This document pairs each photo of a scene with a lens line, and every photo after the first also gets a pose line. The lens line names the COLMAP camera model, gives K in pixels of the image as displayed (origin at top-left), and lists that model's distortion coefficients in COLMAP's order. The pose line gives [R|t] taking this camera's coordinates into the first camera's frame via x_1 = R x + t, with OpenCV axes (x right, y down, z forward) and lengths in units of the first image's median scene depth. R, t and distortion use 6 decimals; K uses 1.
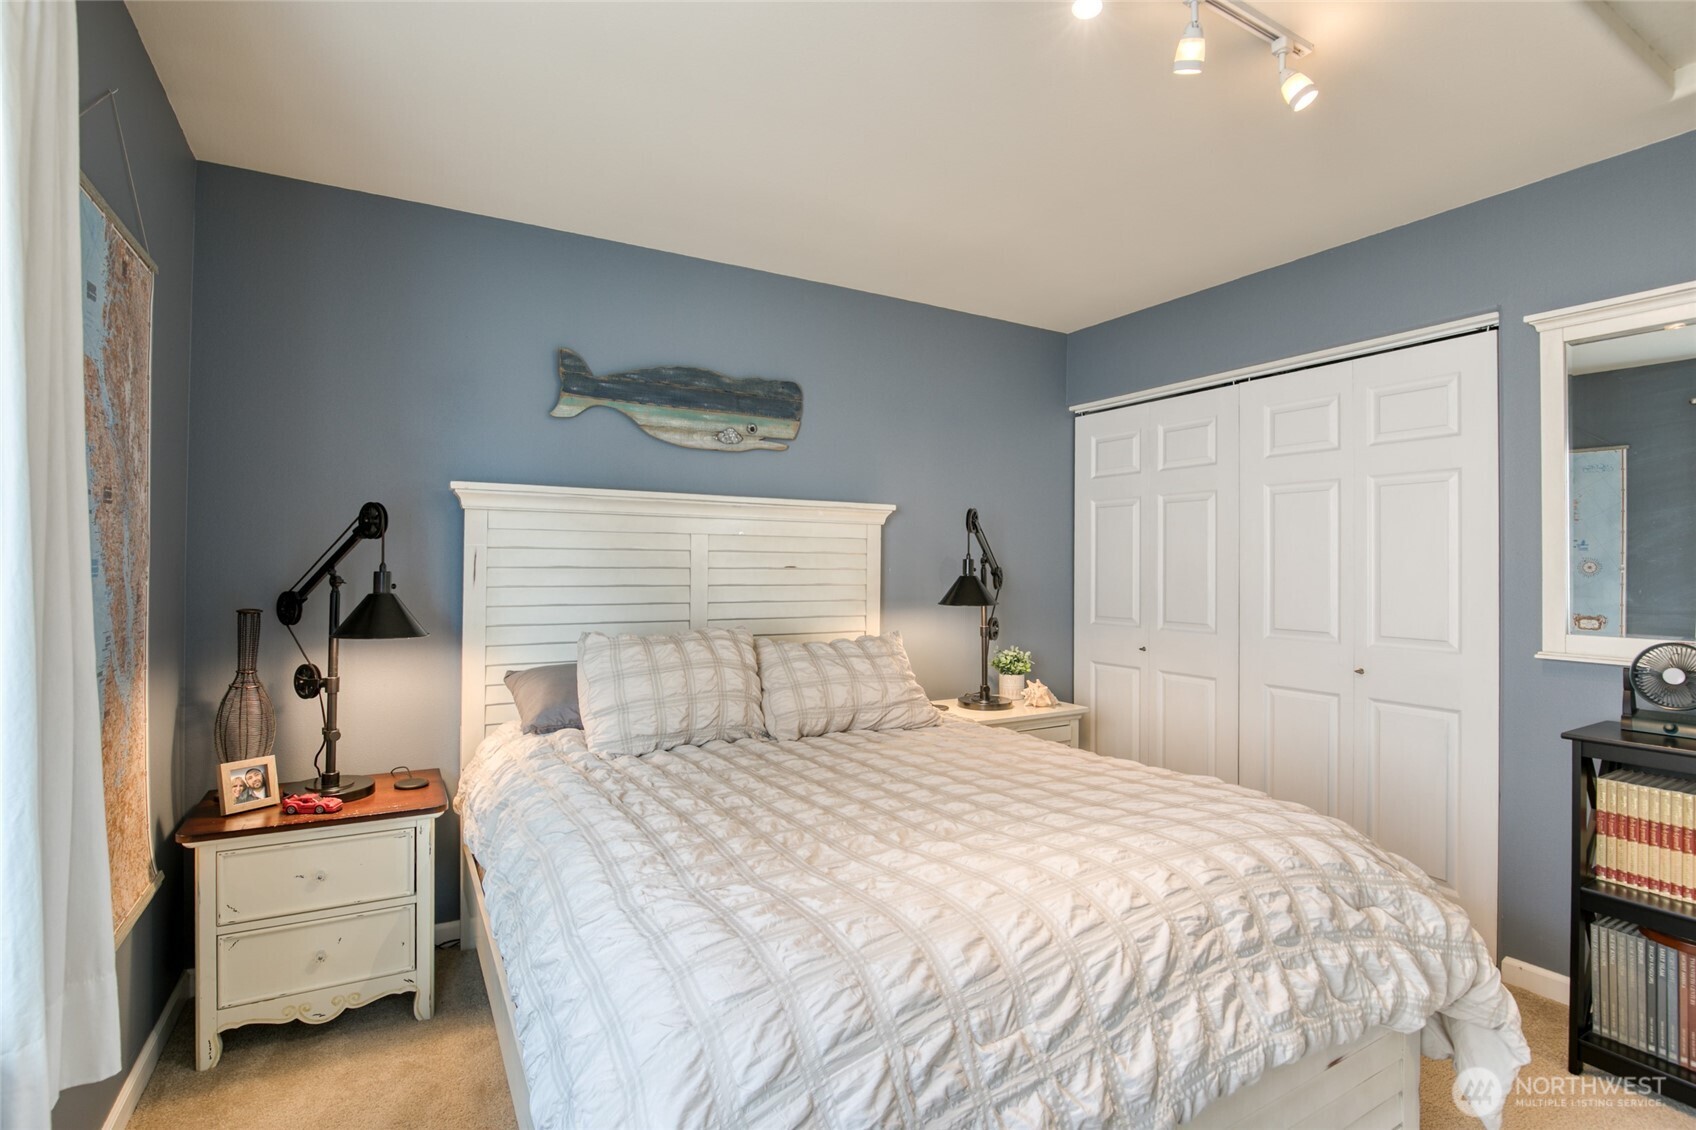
lens RADIAL K [[788.3, 0, 835.5], [0, 788.3, 561.5], [0, 0, 1]] dist [-0.033842, 0.005912]
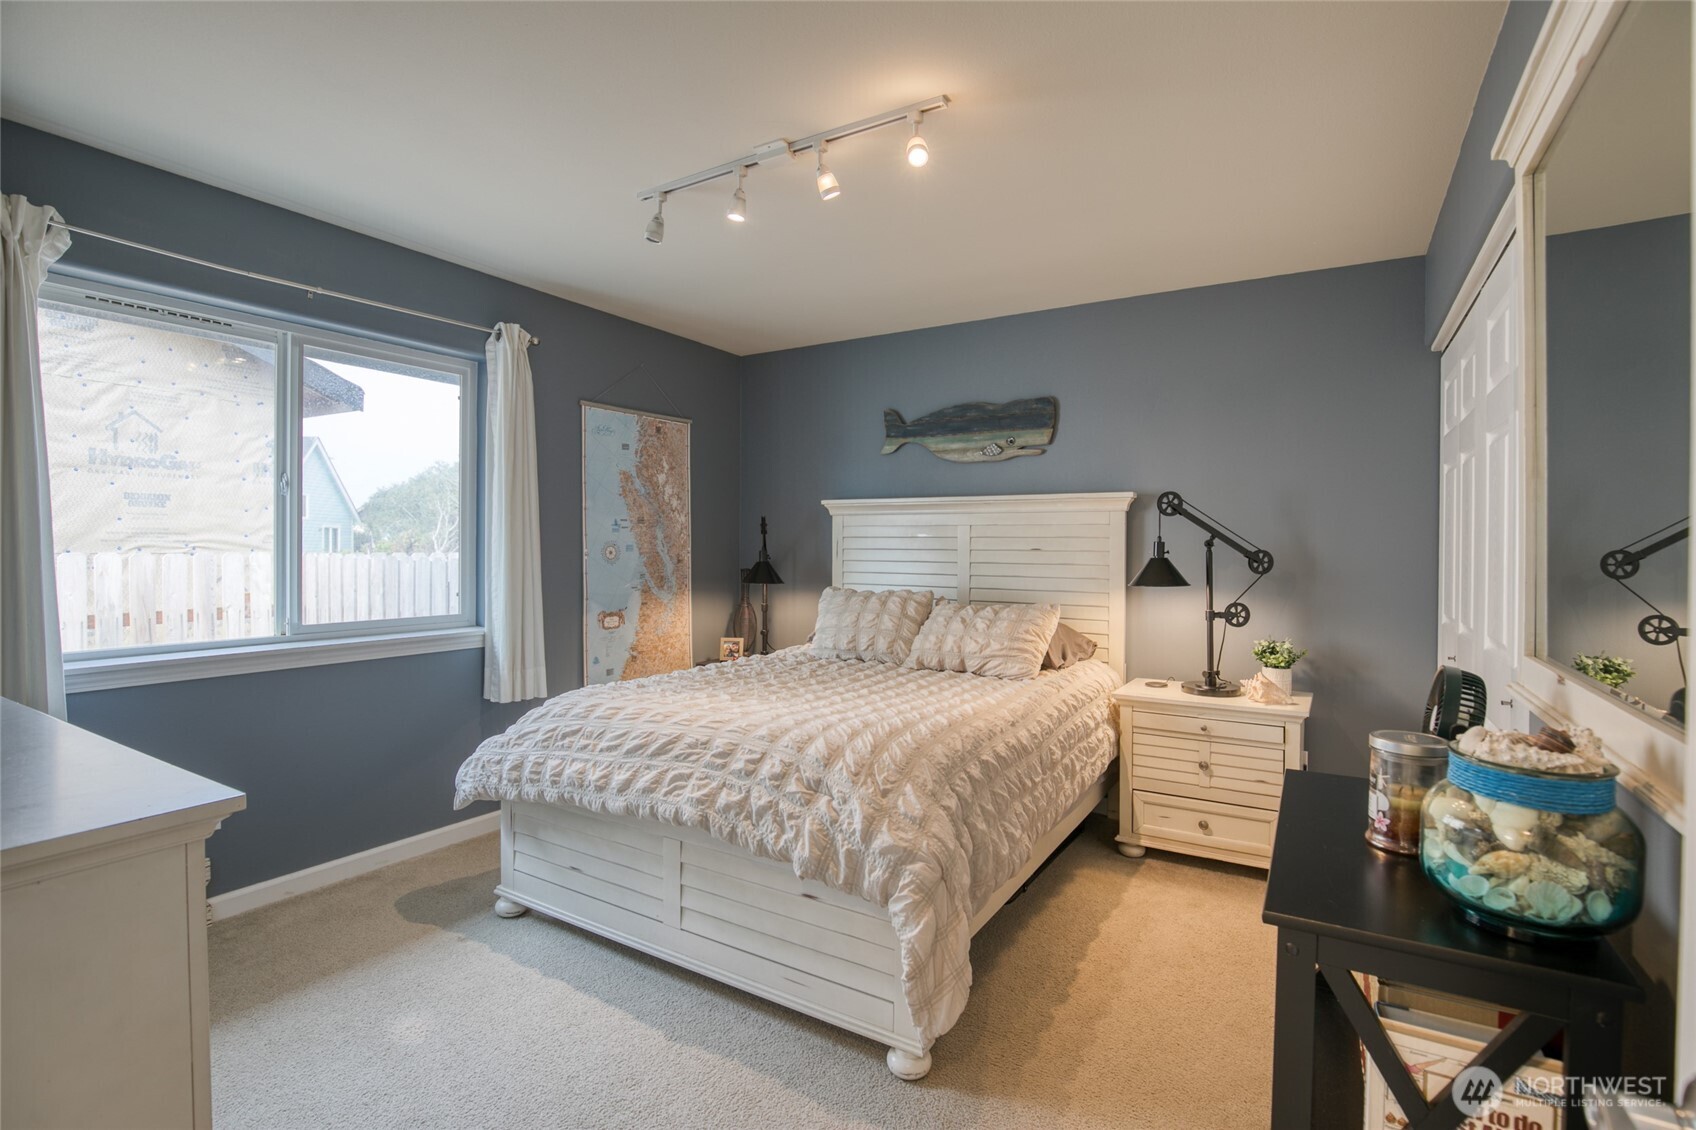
lens RADIAL K [[788.3, 0, 842.7], [0, 788.3, 559.7], [0, 0, 1]] dist [-0.033842, 0.005912]
pose [[0.481404, 0.013891, -0.876389, 0.914903], [0.004029, 0.999829, 0.018061, -0.000615], [0.876489, -0.012225, 0.481266, 0.148720]]
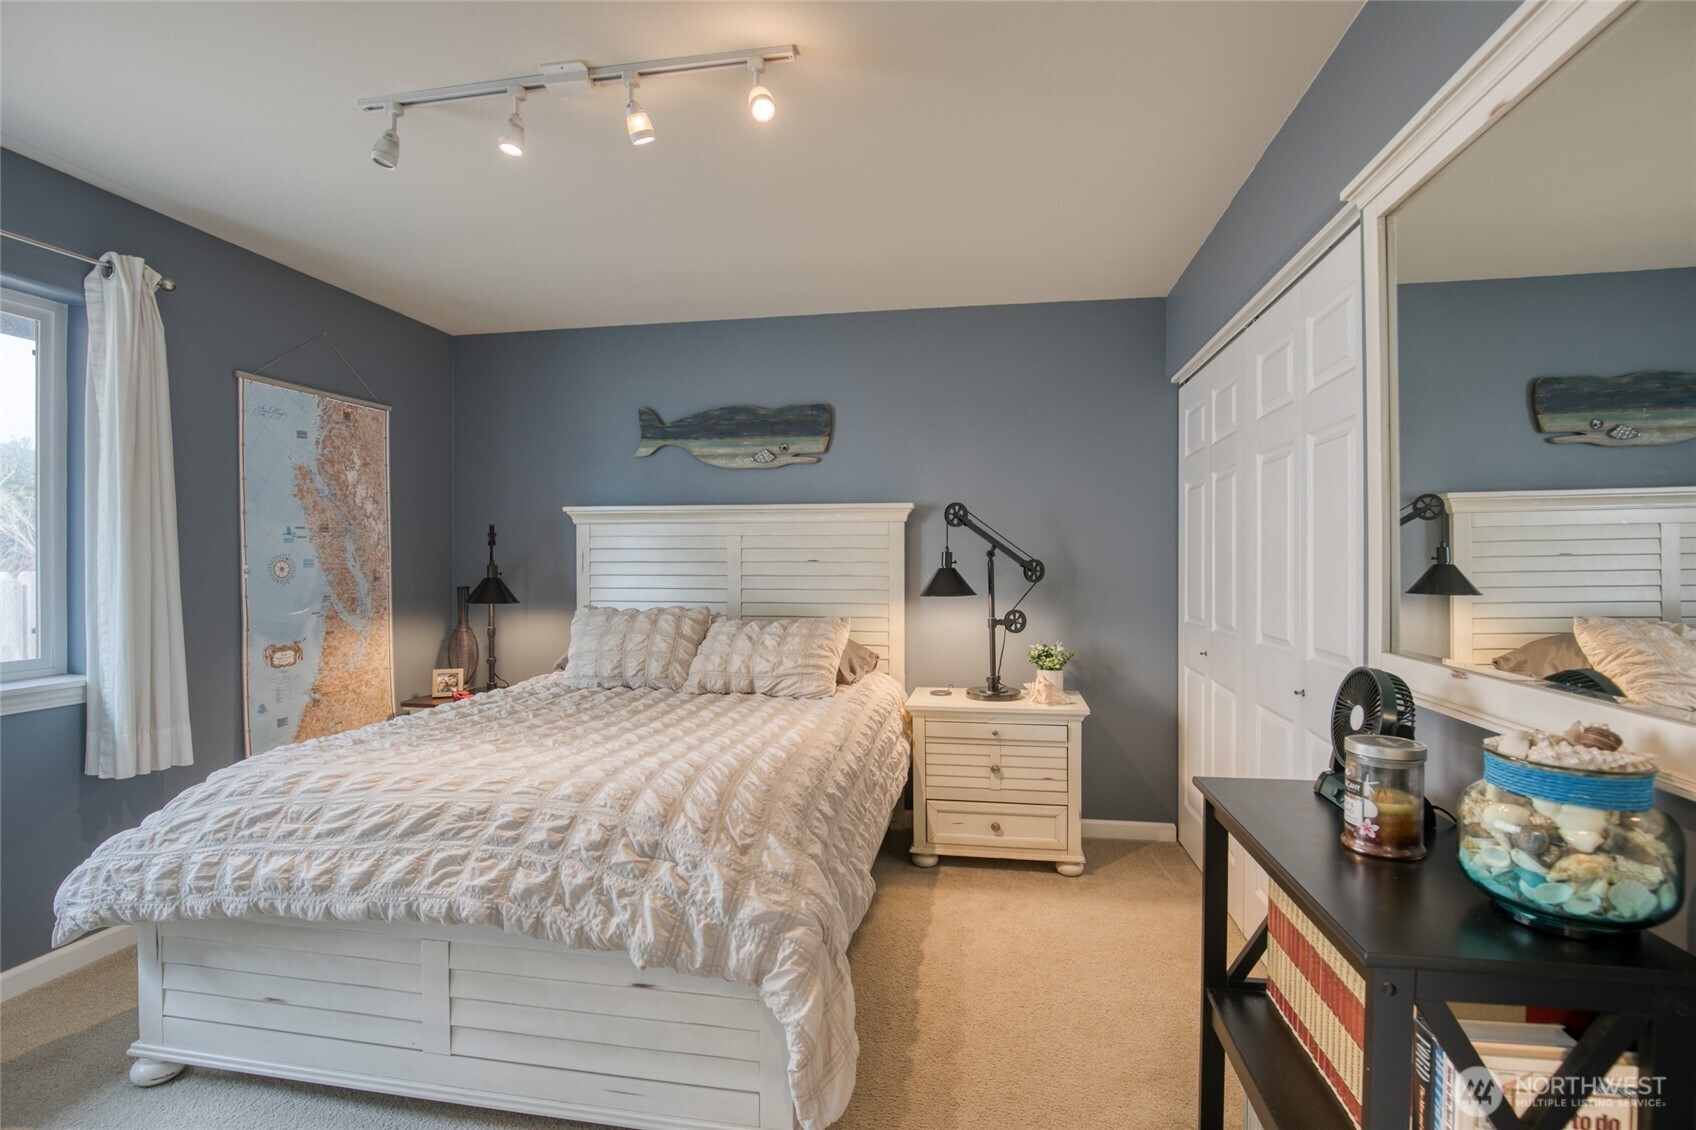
lens RADIAL K [[788.3, 0, 857.2], [0, 788.3, 568.5], [0, 0, 1]] dist [-0.033842, 0.005912]
pose [[0.781065, 0.002465, -0.624445, 0.774629], [0.009803, 0.999821, 0.016209, -0.000324], [0.624373, -0.018781, 0.780901, 0.115892]]
